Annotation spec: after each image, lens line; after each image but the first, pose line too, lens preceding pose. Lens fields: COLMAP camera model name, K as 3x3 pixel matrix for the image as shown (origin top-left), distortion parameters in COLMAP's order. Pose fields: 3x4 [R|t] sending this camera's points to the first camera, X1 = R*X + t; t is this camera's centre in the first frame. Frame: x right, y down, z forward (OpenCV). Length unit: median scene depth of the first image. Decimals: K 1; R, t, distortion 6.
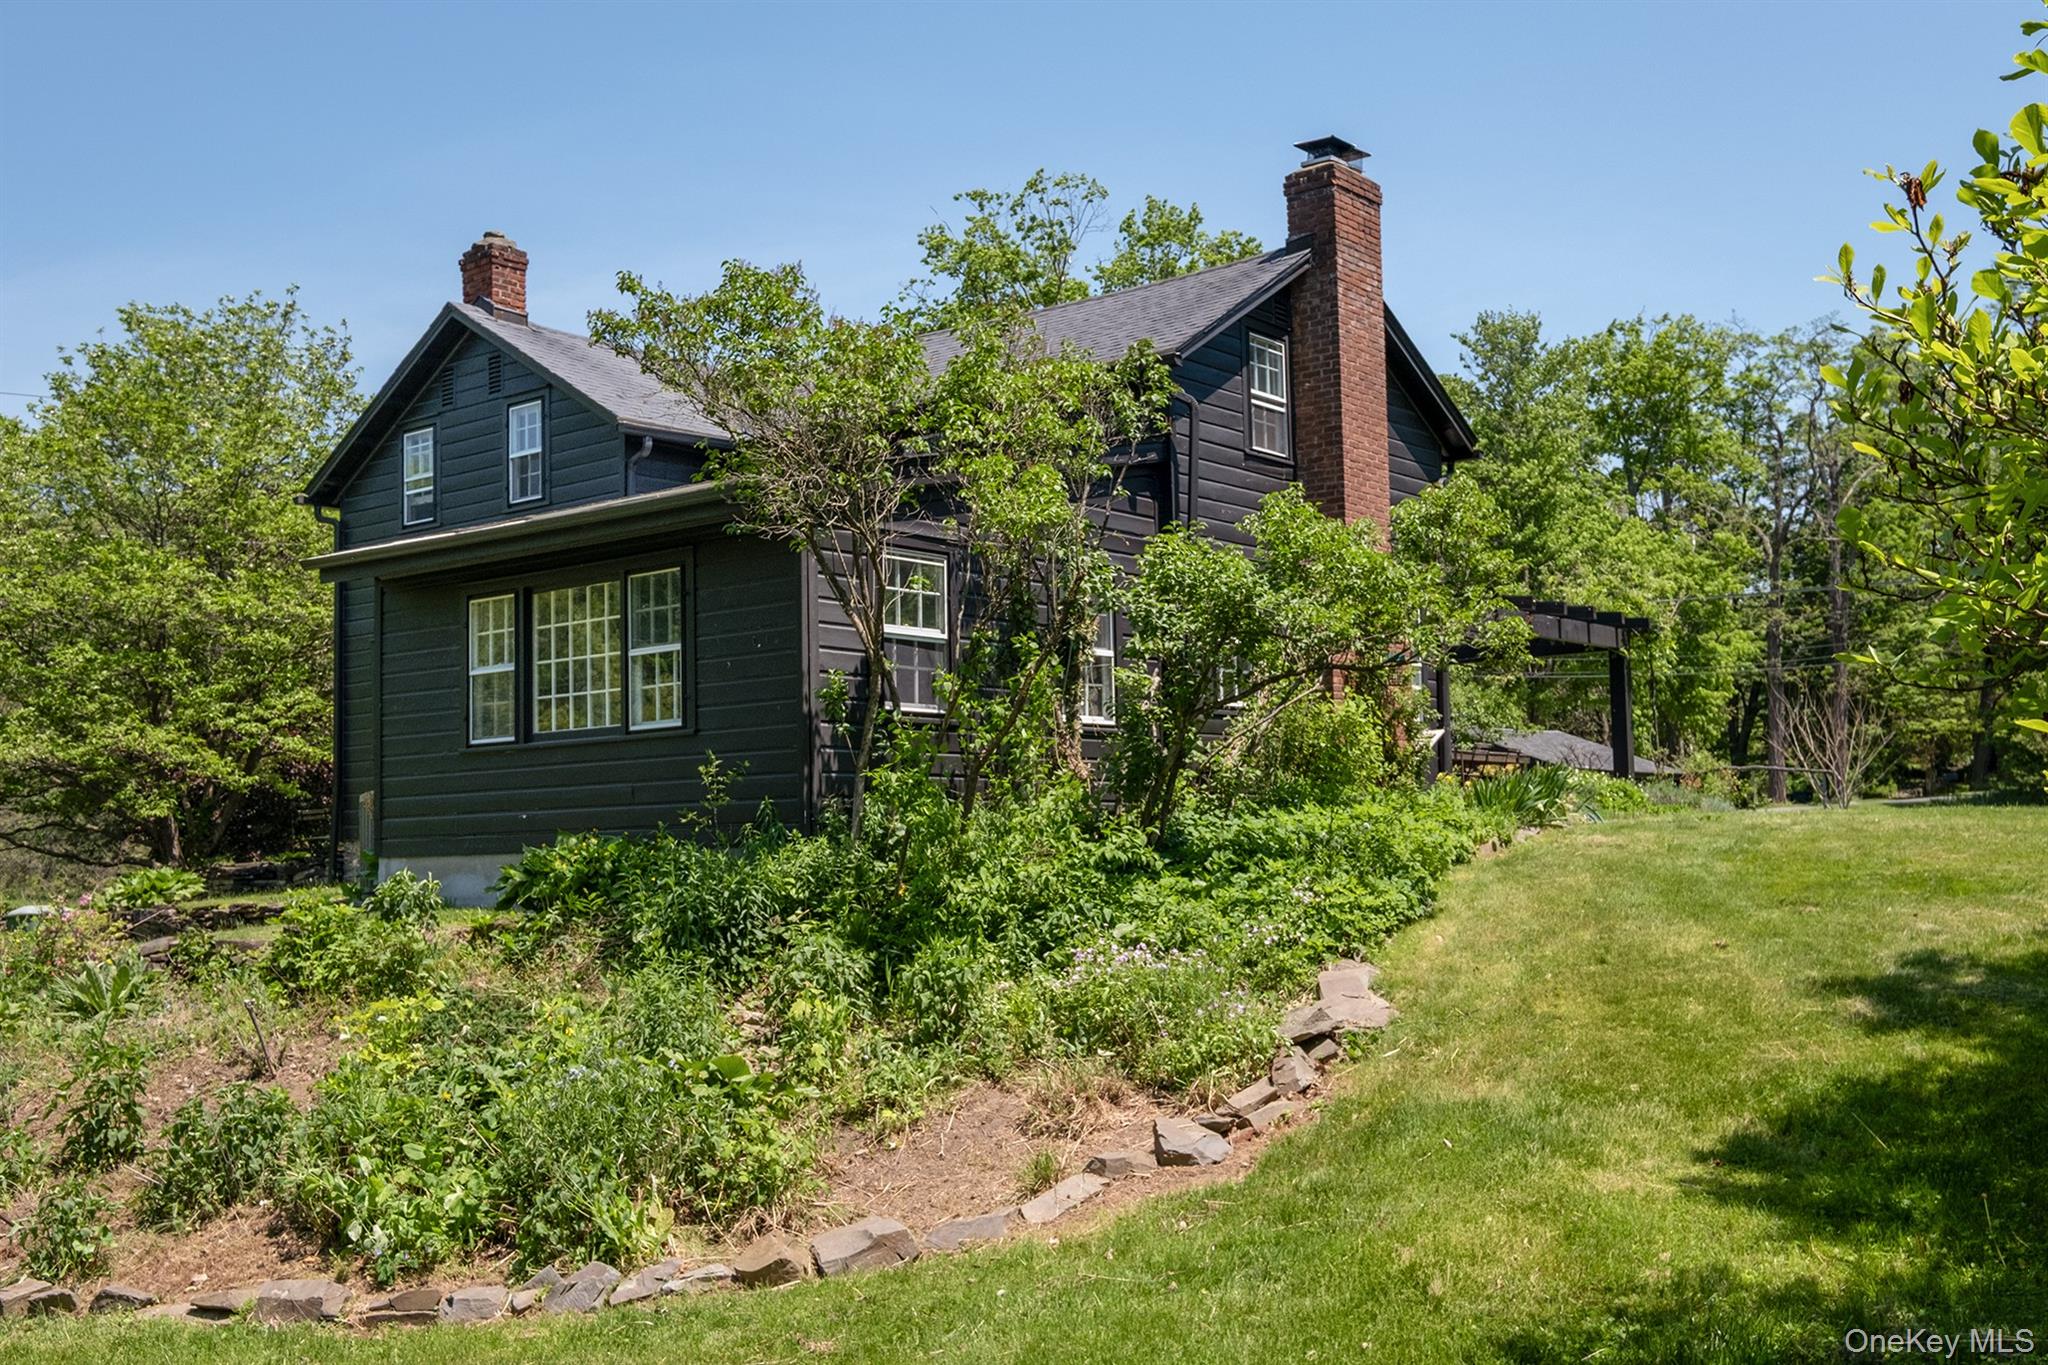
lens RADIAL K [[1977.6, 0, 1024.0], [0, 1977.6, 682.5], [0, 0, 1]] dist [-0.007898, -0.009657]
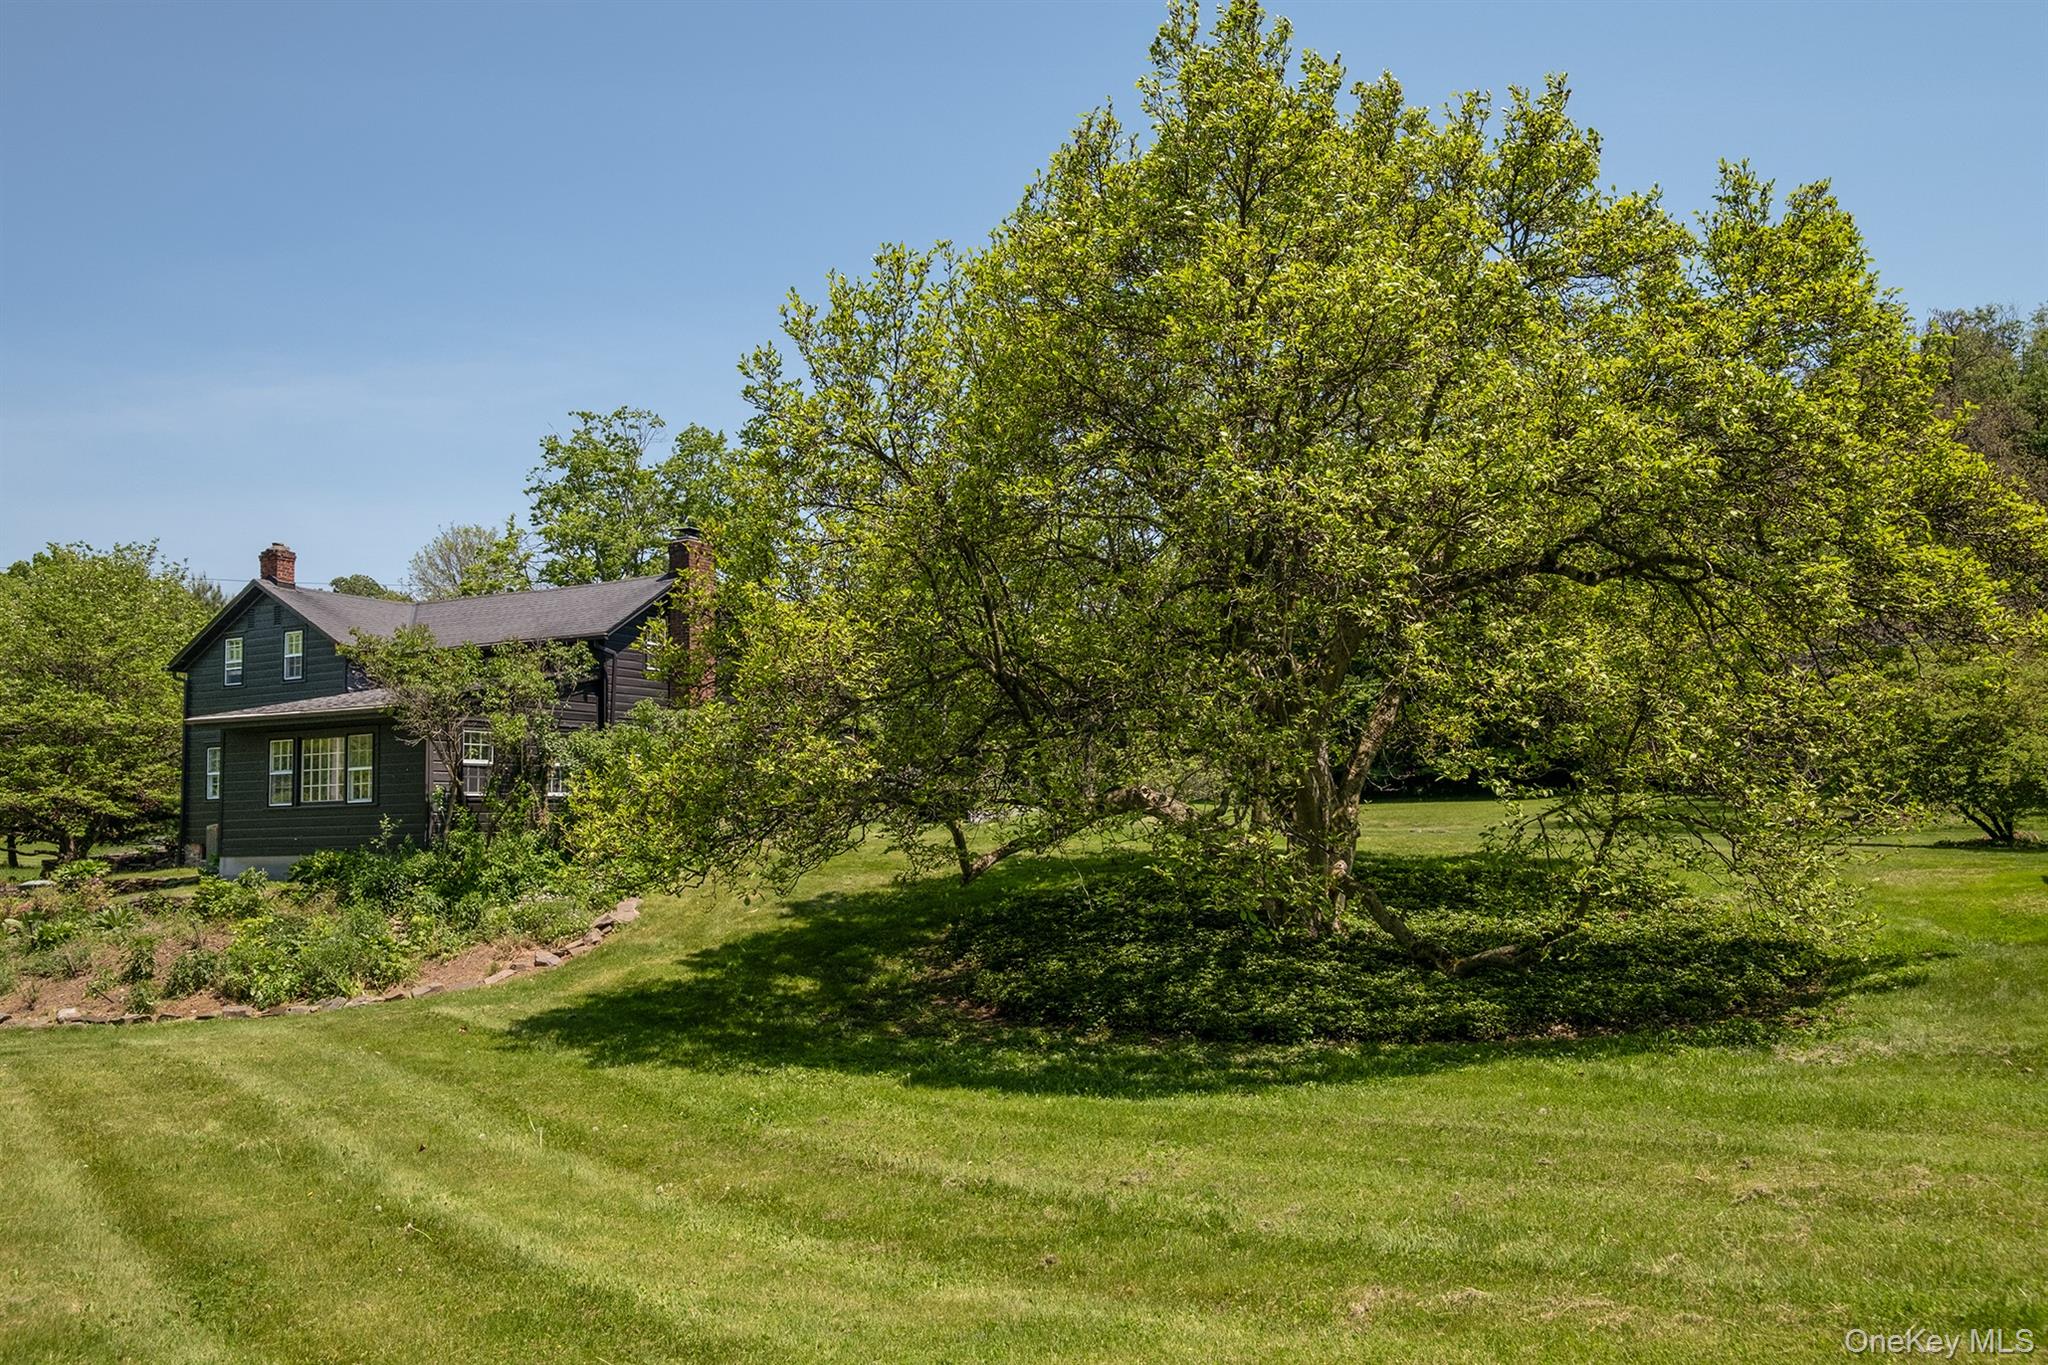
lens RADIAL K [[1526.7, 0, 1024.2], [0, 1526.7, 657.6], [0, 0, 1]] dist [0.005992, 0.001892]
pose [[0.973134, 0.021343, 0.229248, 0.197349], [-0.017845, 0.999691, -0.017319, -0.161527], [-0.229547, 0.012763, 0.973214, -1.160489]]
